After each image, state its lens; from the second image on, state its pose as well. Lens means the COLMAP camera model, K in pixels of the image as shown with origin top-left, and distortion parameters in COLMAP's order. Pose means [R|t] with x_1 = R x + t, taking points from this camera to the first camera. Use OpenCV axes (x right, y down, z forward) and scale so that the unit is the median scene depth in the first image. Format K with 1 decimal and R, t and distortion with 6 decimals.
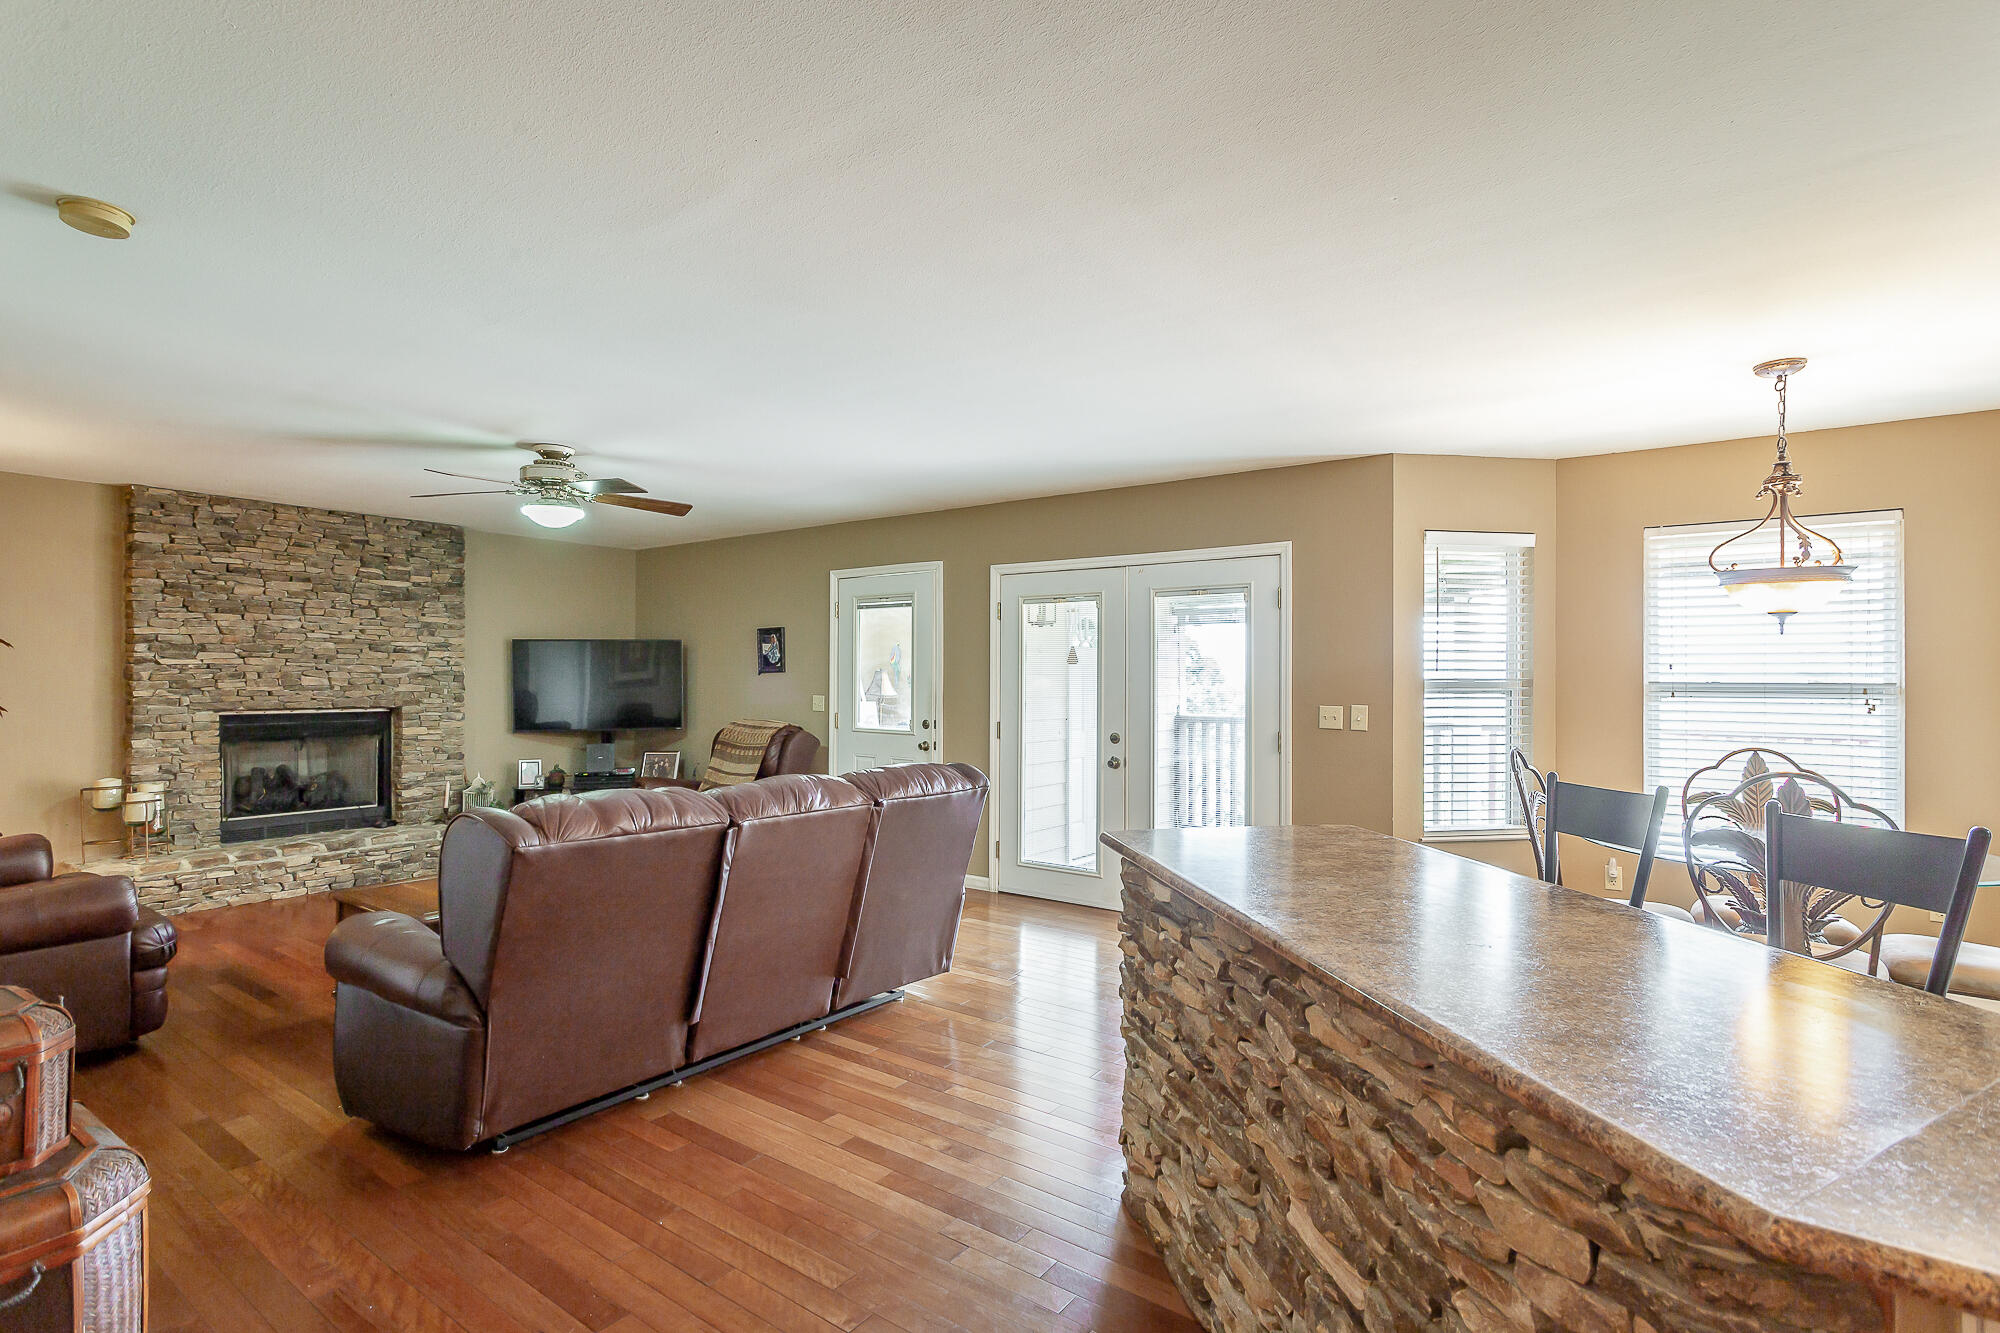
lens RADIAL K [[964.2, 0, 954.4], [0, 964.2, 676.7], [0, 0, 1]] dist [0.001108, 0.000568]
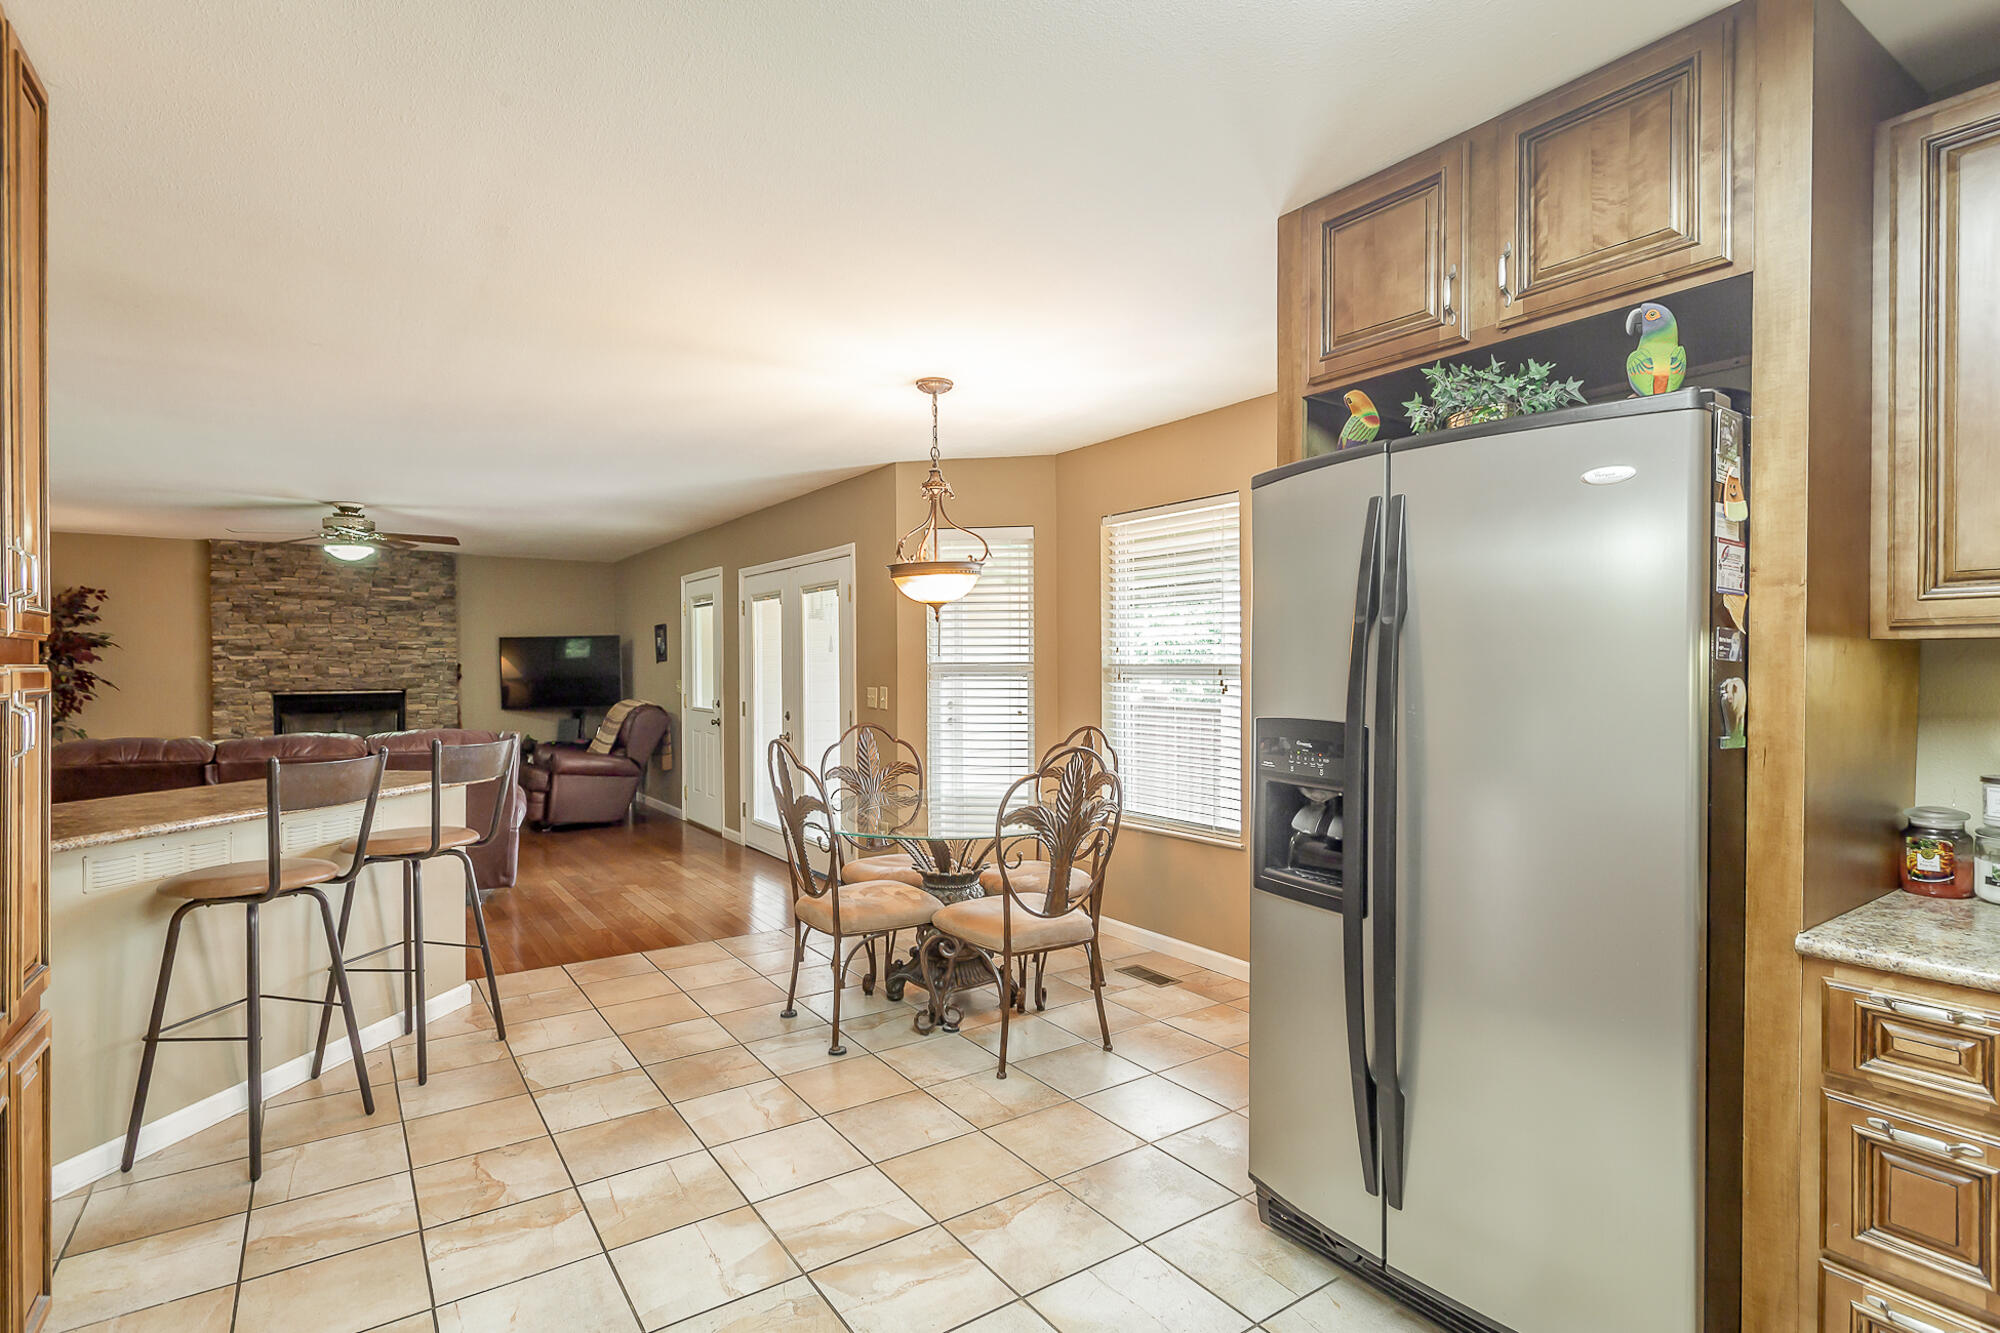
lens RADIAL K [[964.2, 0, 954.0], [0, 964.2, 677.9], [0, 0, 1]] dist [0.001108, 0.000568]
pose [[0.945354, -0.002953, -0.326032, 0.671870], [0.007796, 0.999878, 0.013549, 0.003480], [0.325952, -0.015350, 0.945262, -0.032670]]
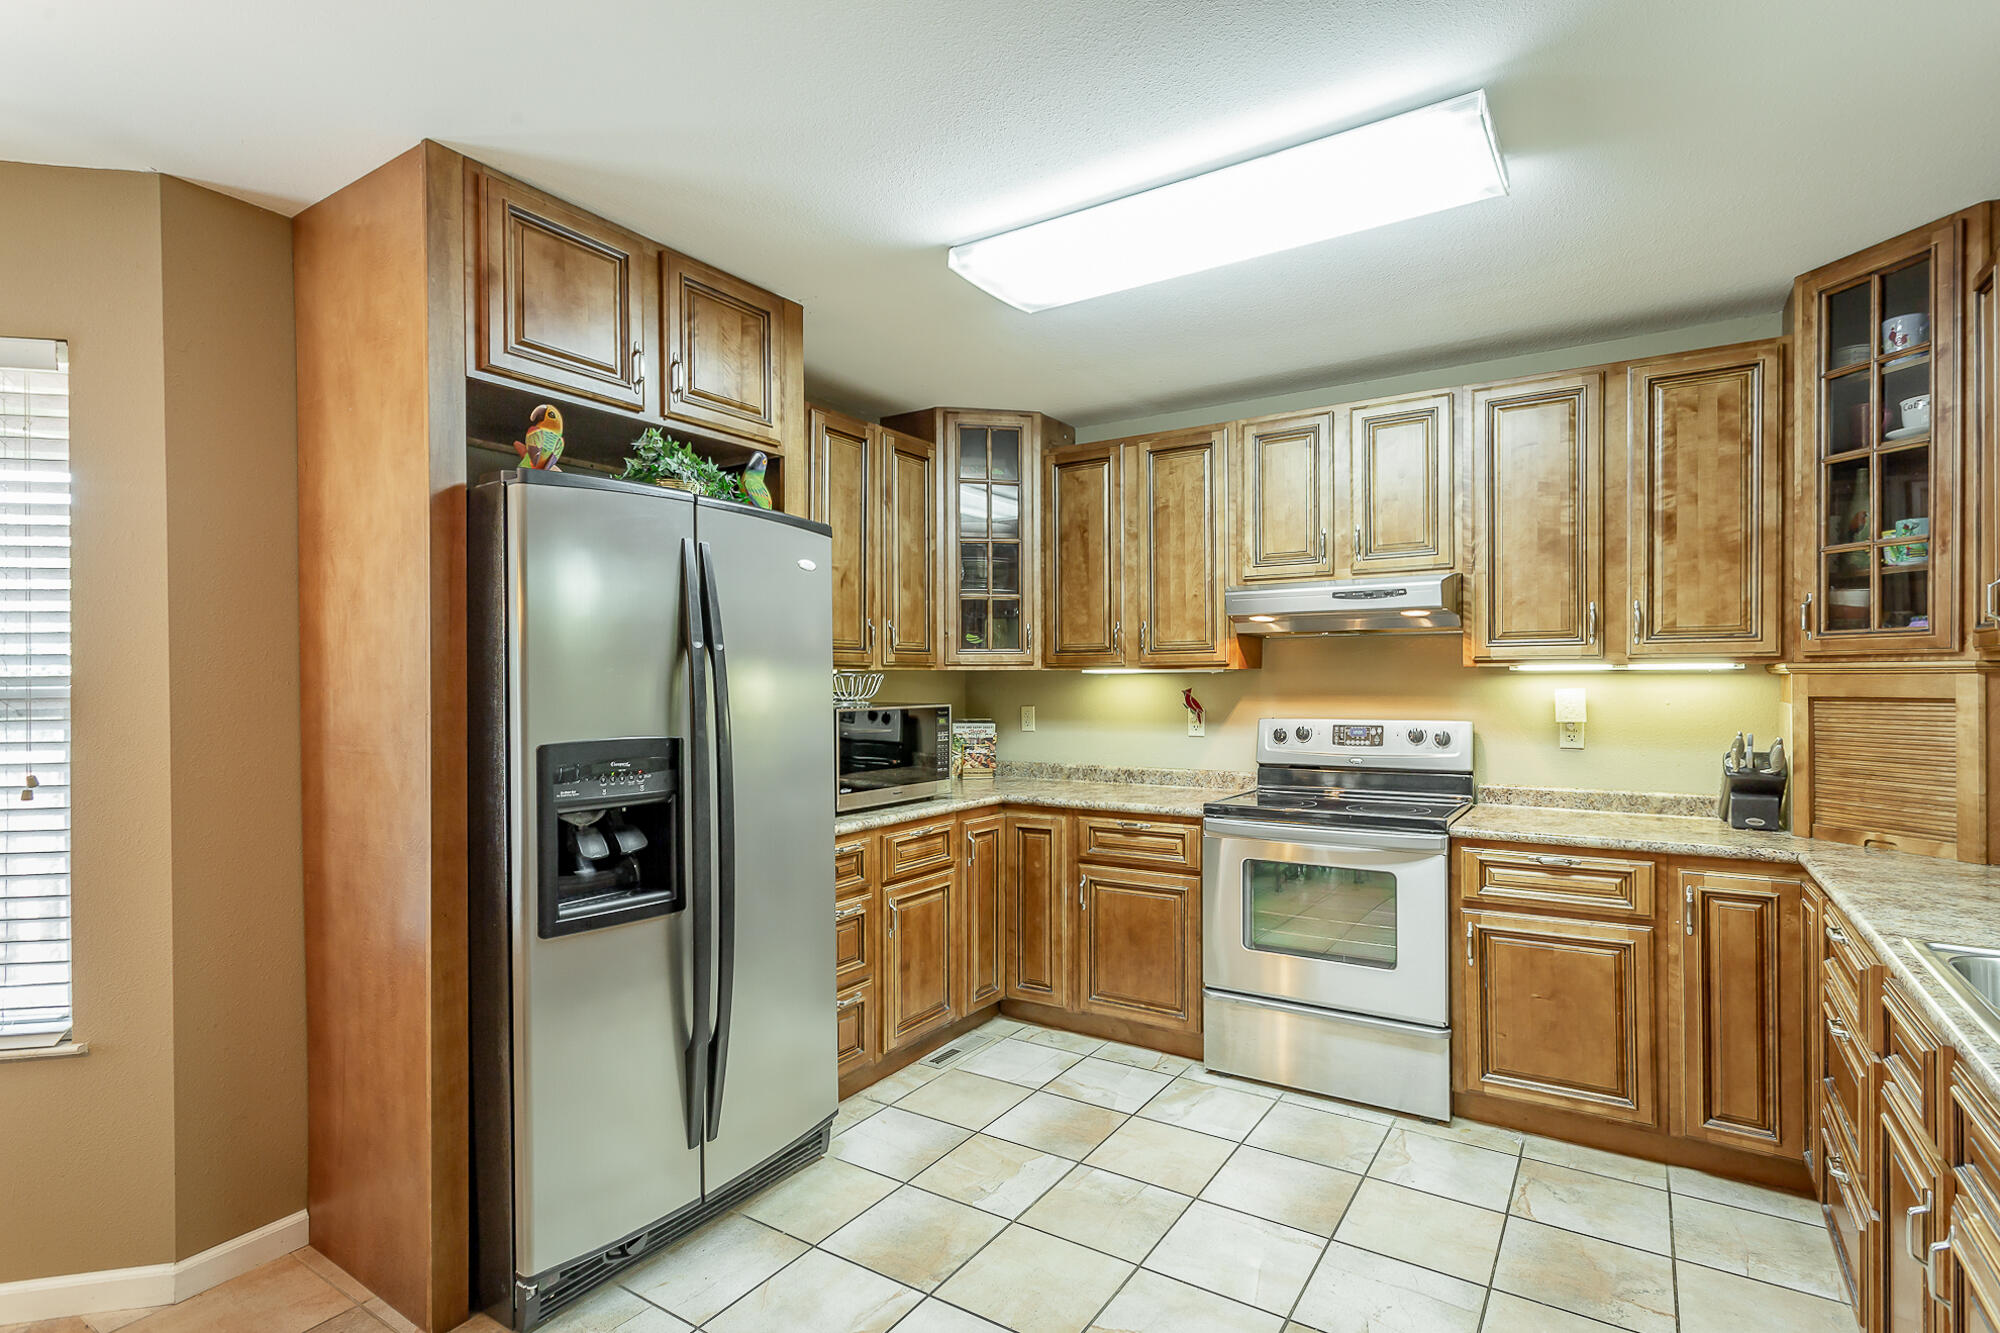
lens RADIAL K [[964.2, 0, 1035.5], [0, 964.2, 681.1], [0, 0, 1]] dist [0.001108, 0.000568]
pose [[-0.108844, -0.008401, 0.994023, 0.328528], [0.003406, 0.999955, 0.008824, 0.000752], [-0.994053, 0.004346, -0.108810, 0.220122]]
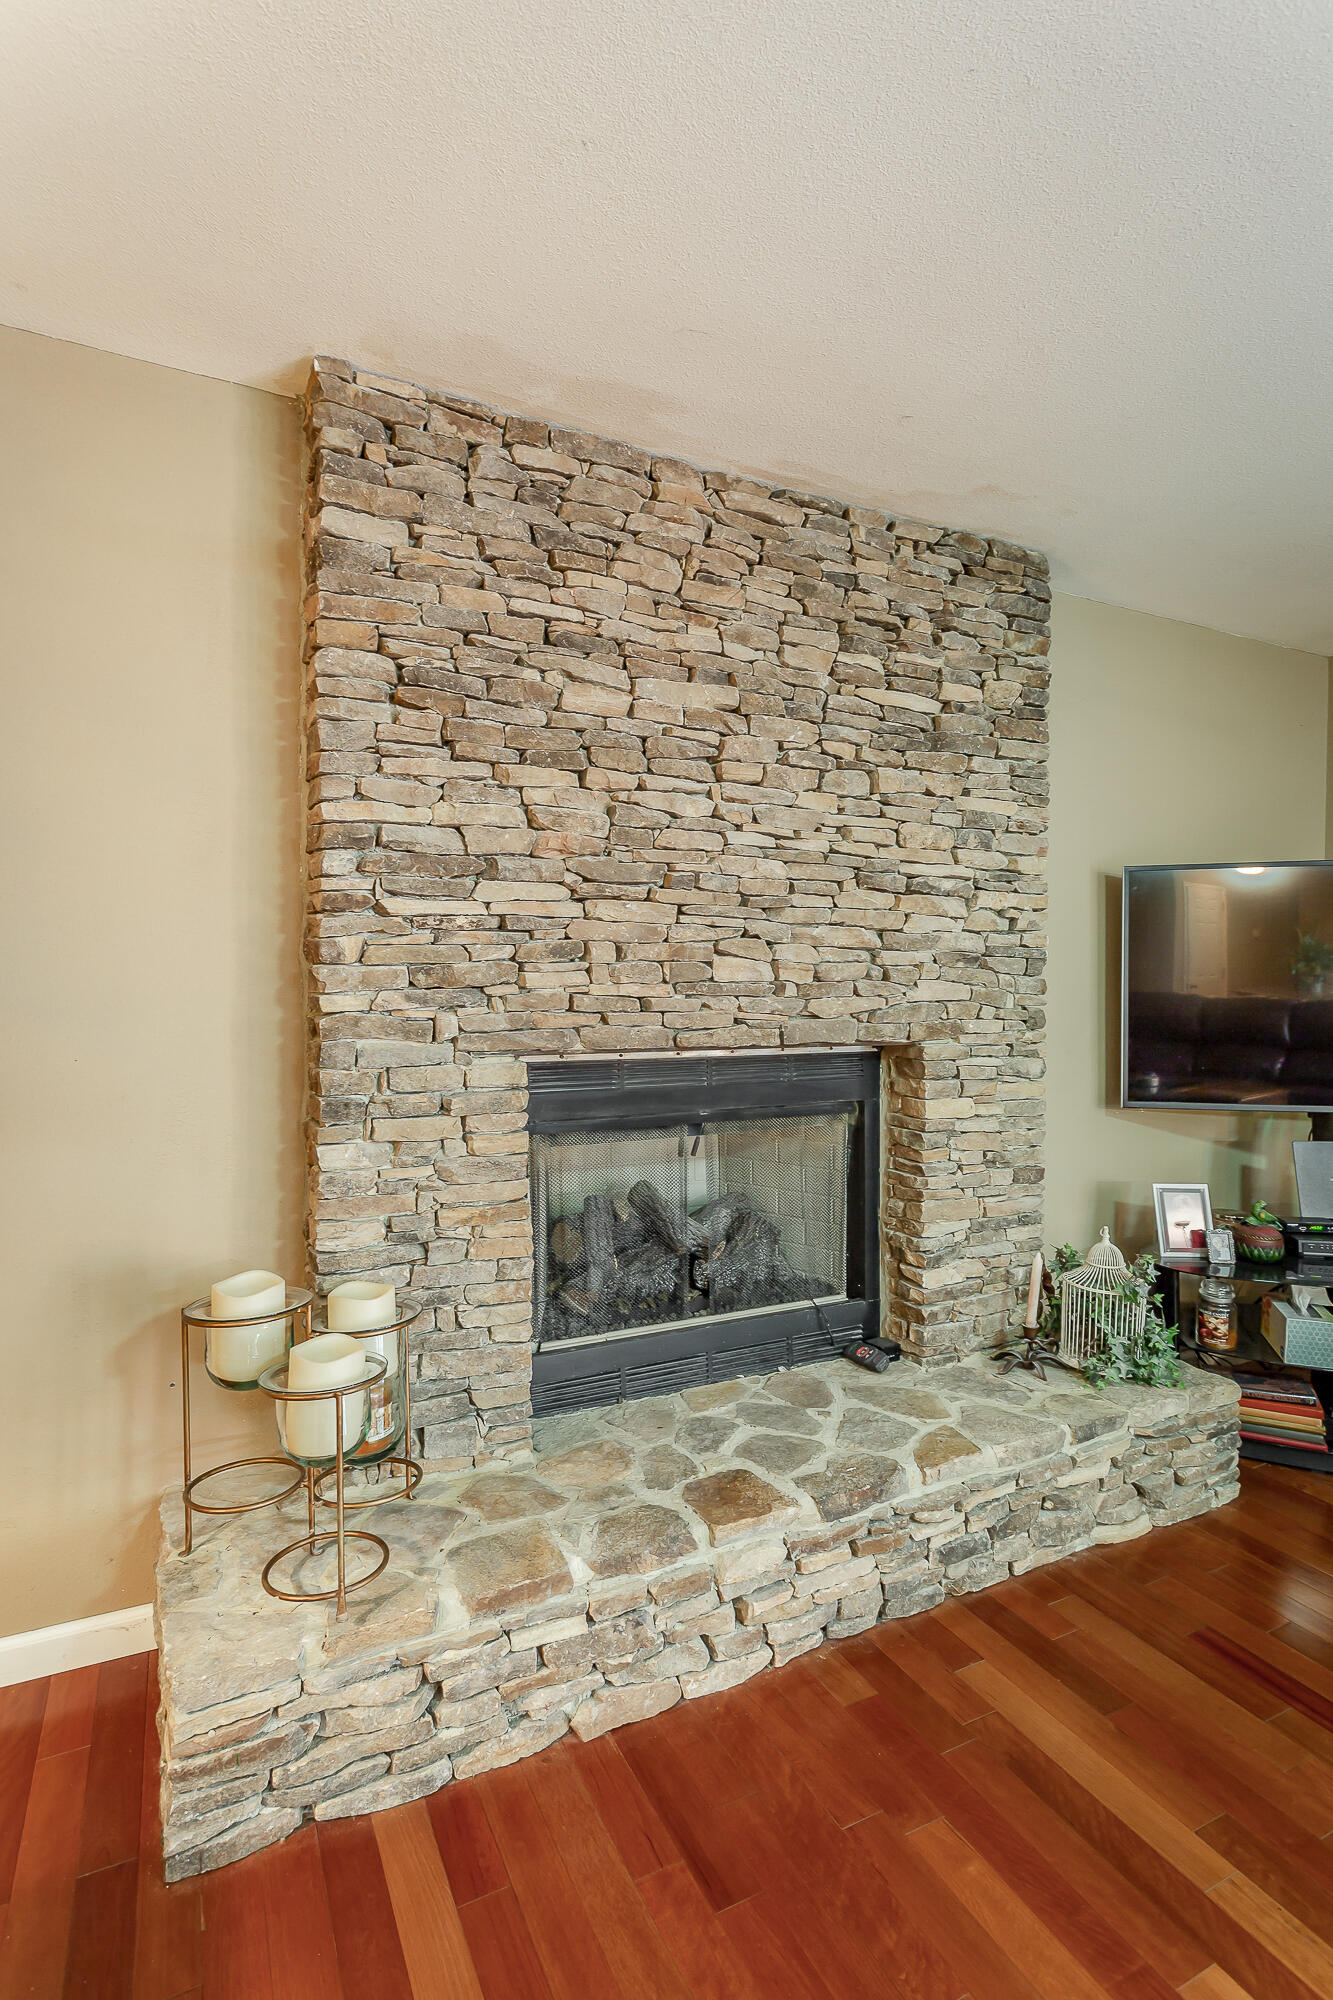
lens RADIAL K [[964.2, 0, 662.3], [0, 964.2, 1000.8], [0, 0, 1]] dist [0.001108, 0.000568]
pose [[0.901489, 0.008952, -0.432709, -0.568408], [-0.000855, 0.999821, 0.018903, 0.009710], [0.432801, -0.016671, 0.901335, 0.709736]]
